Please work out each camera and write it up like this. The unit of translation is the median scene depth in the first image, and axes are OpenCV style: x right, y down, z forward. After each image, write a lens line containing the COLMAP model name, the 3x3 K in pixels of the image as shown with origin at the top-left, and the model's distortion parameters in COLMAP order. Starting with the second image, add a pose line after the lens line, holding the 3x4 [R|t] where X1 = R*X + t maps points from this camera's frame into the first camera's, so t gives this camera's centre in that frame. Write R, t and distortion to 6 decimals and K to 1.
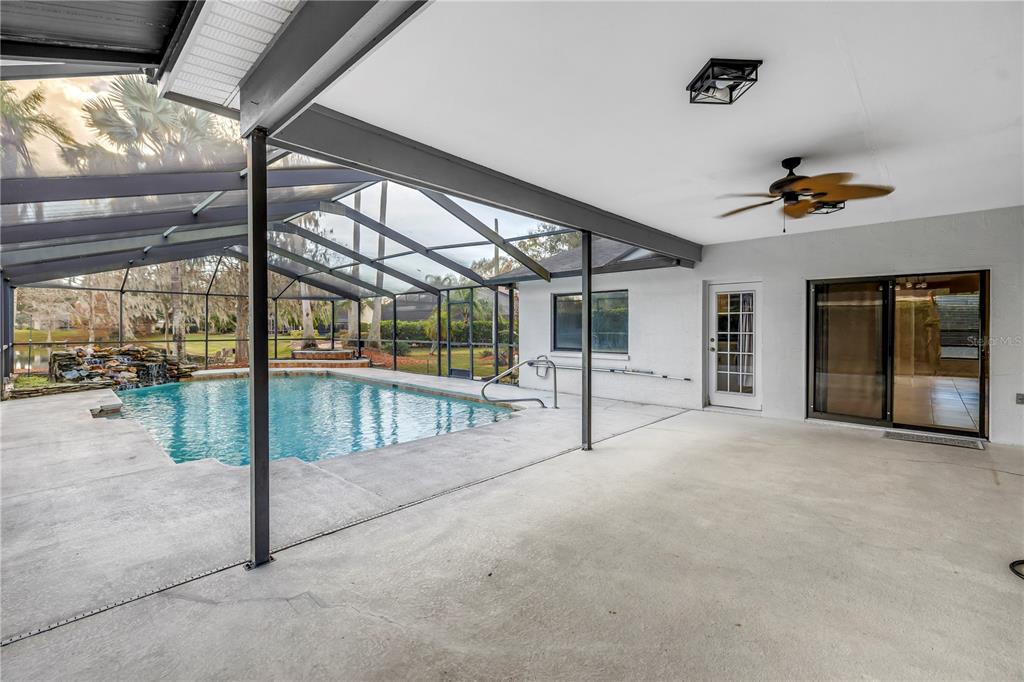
lens RADIAL K [[442.1, 0, 514.4], [0, 442.1, 330.7], [0, 0, 1]] dist [-0.001002, -0.000491]
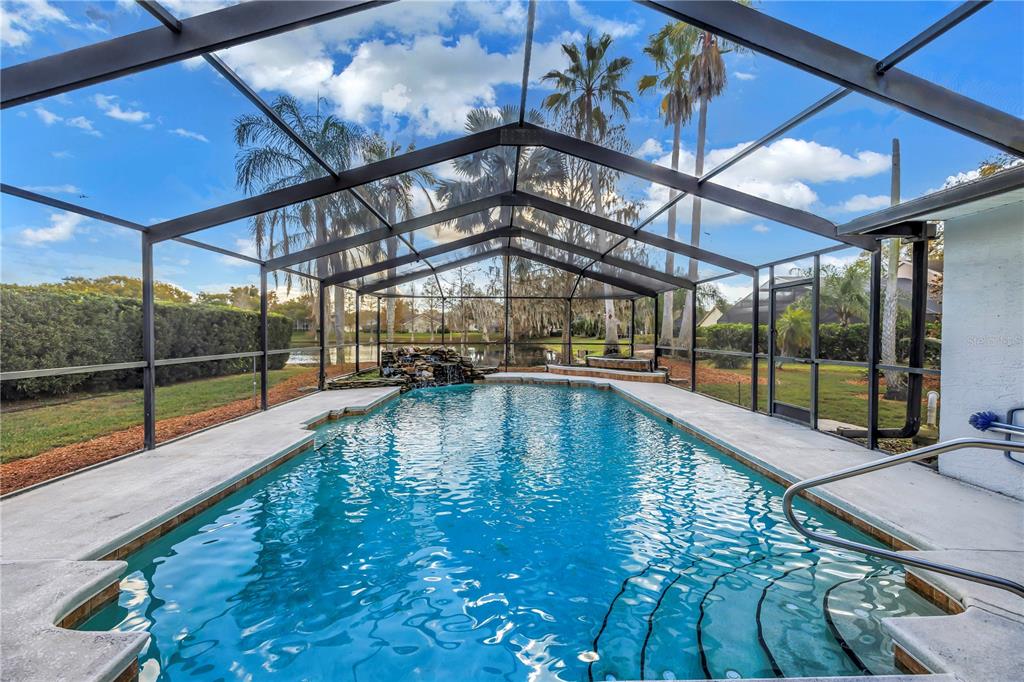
lens RADIAL K [[429.7, 0, 512.0], [0, 429.7, 341.0], [0, 0, 1]] dist [-0.000648, 0.000278]
pose [[0.705654, 0.019201, -0.708296, 0.009625], [-0.010369, 0.999806, 0.016773, 0.000556], [0.708481, -0.004491, 0.705716, 0.378557]]
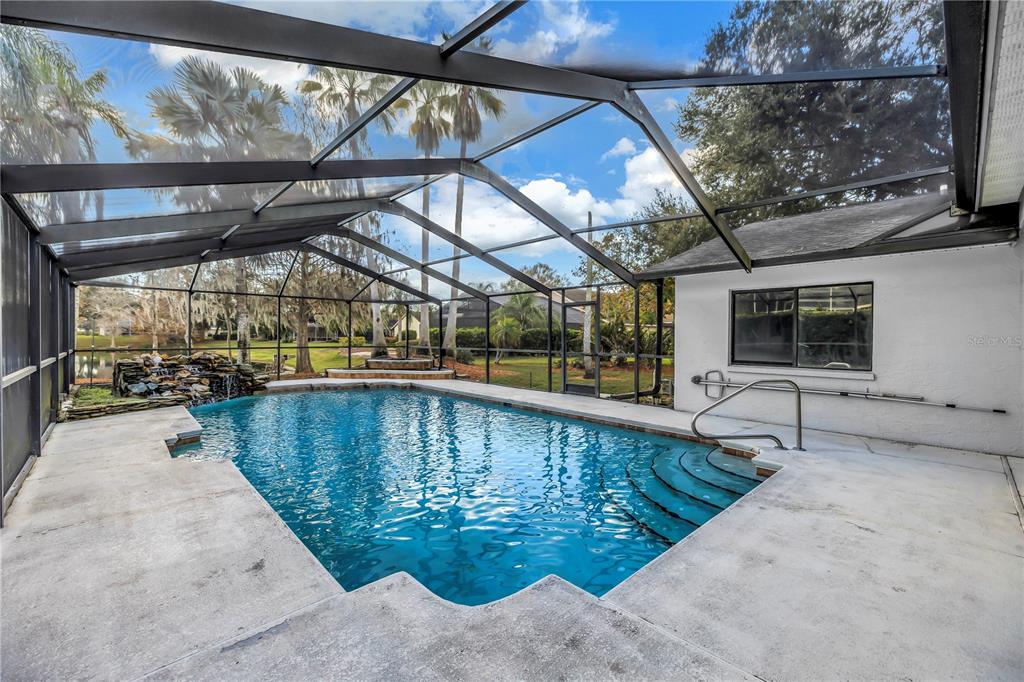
lens RADIAL K [[429.7, 0, 512.0], [0, 429.7, 341.0], [0, 0, 1]] dist [-0.000648, 0.000278]
pose [[0.998008, 0.005474, -0.062845, -0.203252], [-0.005142, 0.999972, 0.005435, 0.001703], [0.062873, -0.005101, 0.998009, 0.192100]]
